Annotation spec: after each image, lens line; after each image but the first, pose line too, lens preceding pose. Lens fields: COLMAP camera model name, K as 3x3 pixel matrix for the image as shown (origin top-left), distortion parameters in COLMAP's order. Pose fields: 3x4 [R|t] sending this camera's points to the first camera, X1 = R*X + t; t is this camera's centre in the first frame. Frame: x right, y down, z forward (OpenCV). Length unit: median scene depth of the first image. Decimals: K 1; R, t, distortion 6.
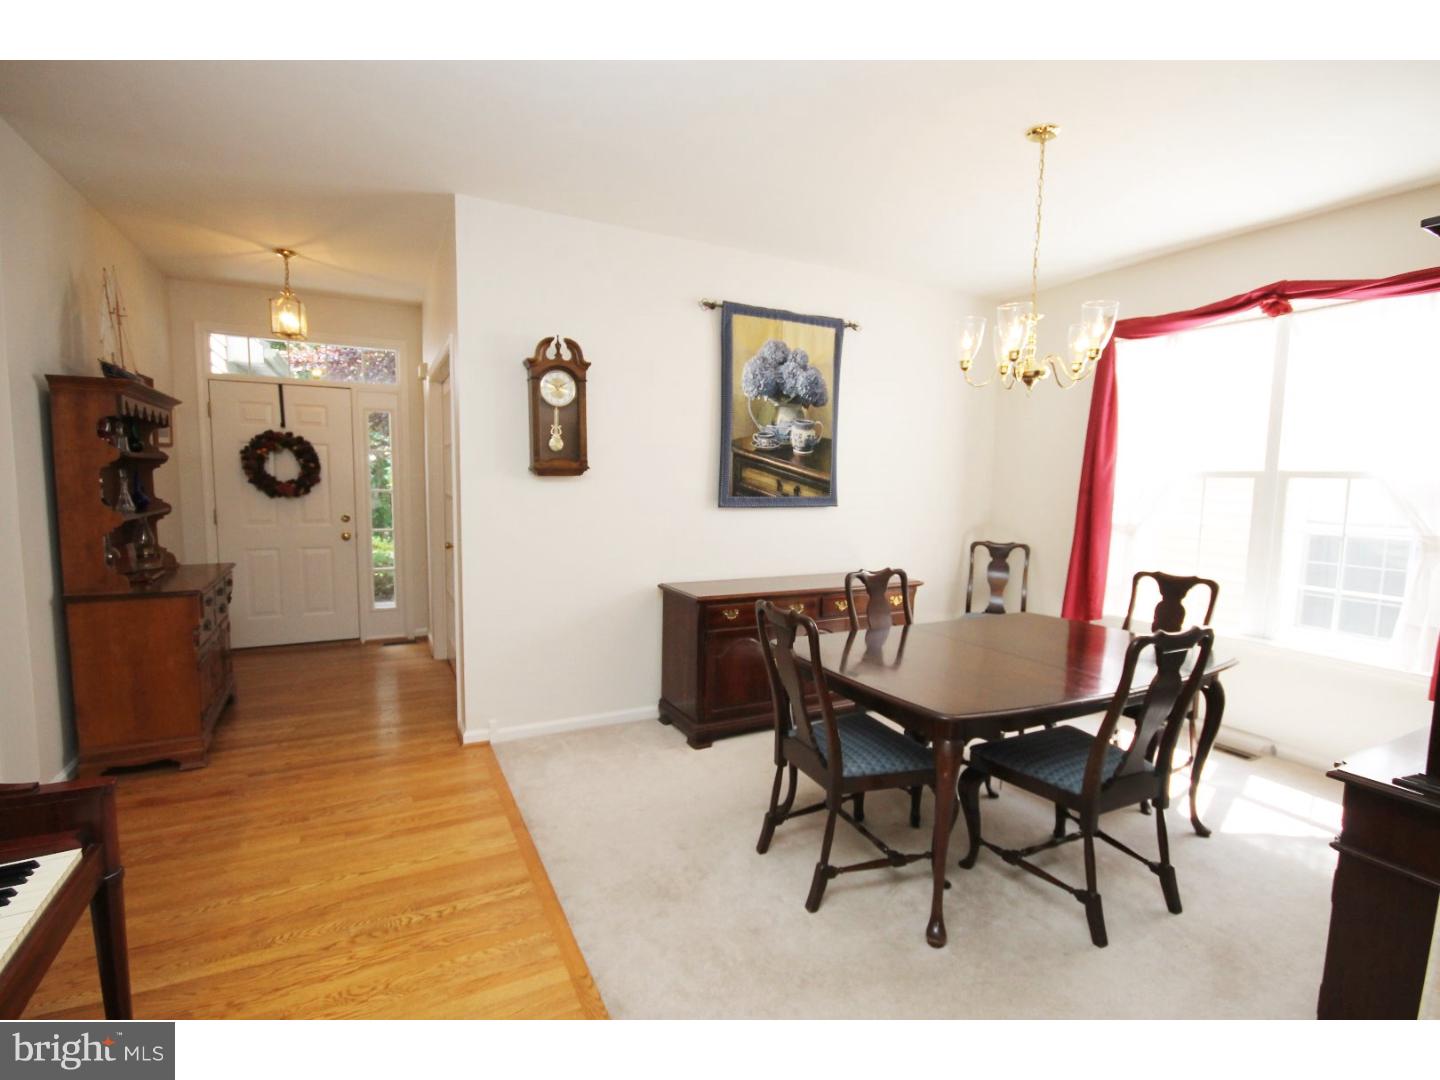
lens RADIAL K [[679.8, 0, 719.2], [0, 679.8, 544.2], [0, 0, 1]] dist [0.000734, -0.003625]
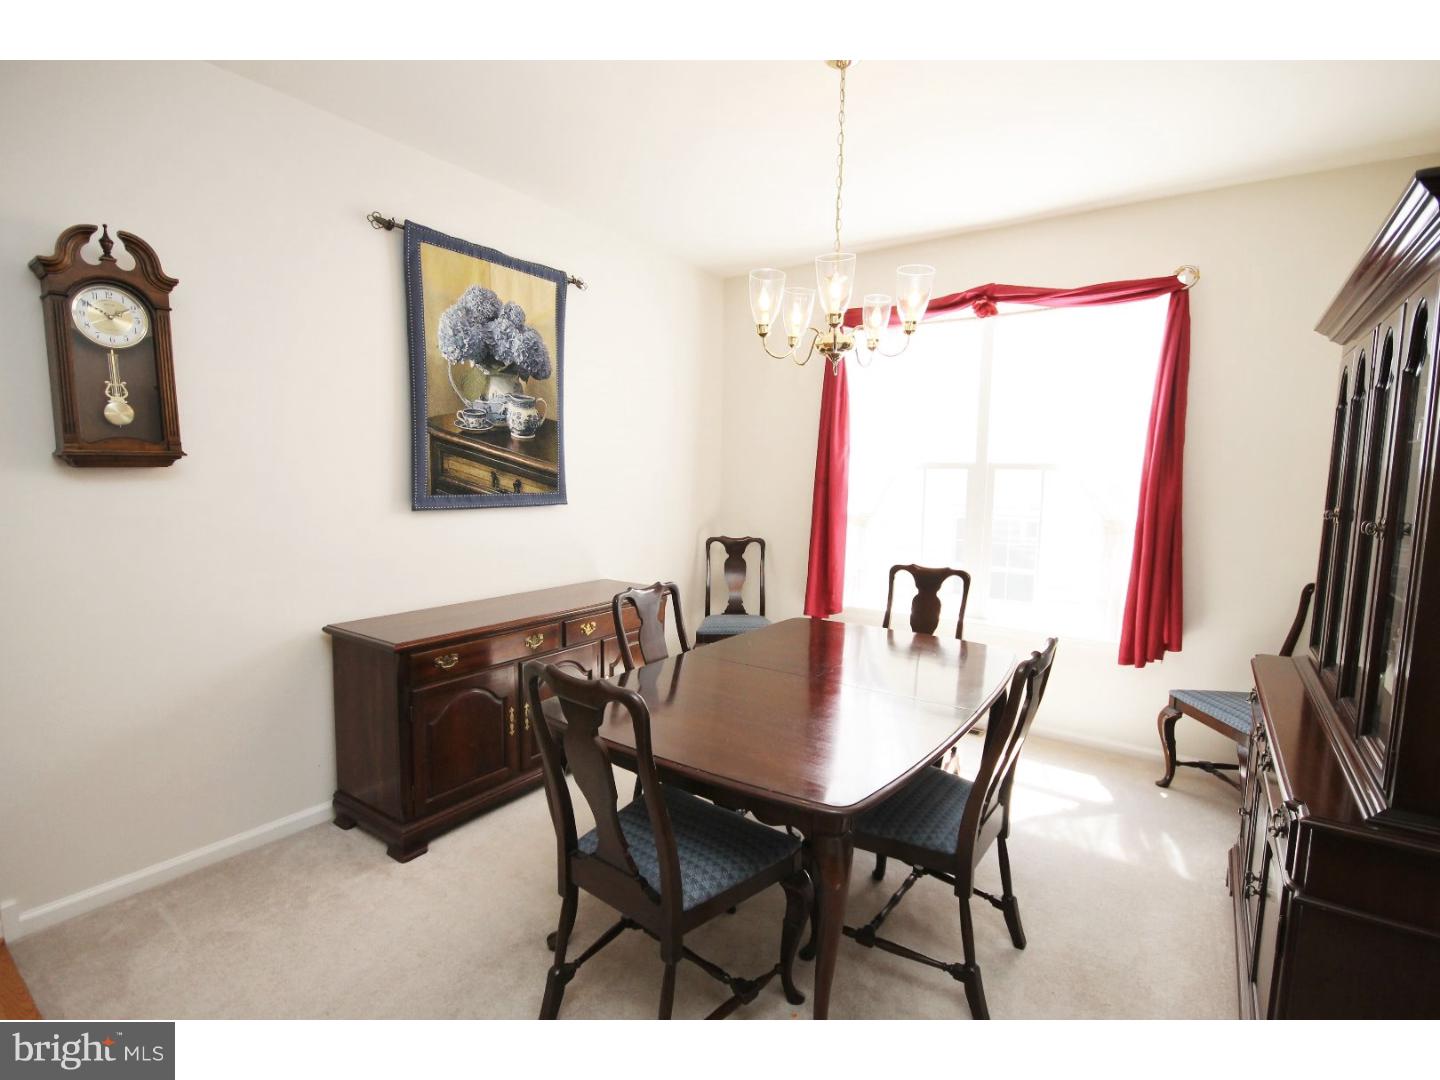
lens RADIAL K [[679.8, 0, 722.9], [0, 679.8, 542.6], [0, 0, 1]] dist [0.000734, -0.003625]
pose [[0.885193, -0.050499, 0.462476, -0.049357], [0.044506, 0.998724, 0.023868, -0.025619], [-0.463091, -0.000545, 0.886311, 0.234486]]
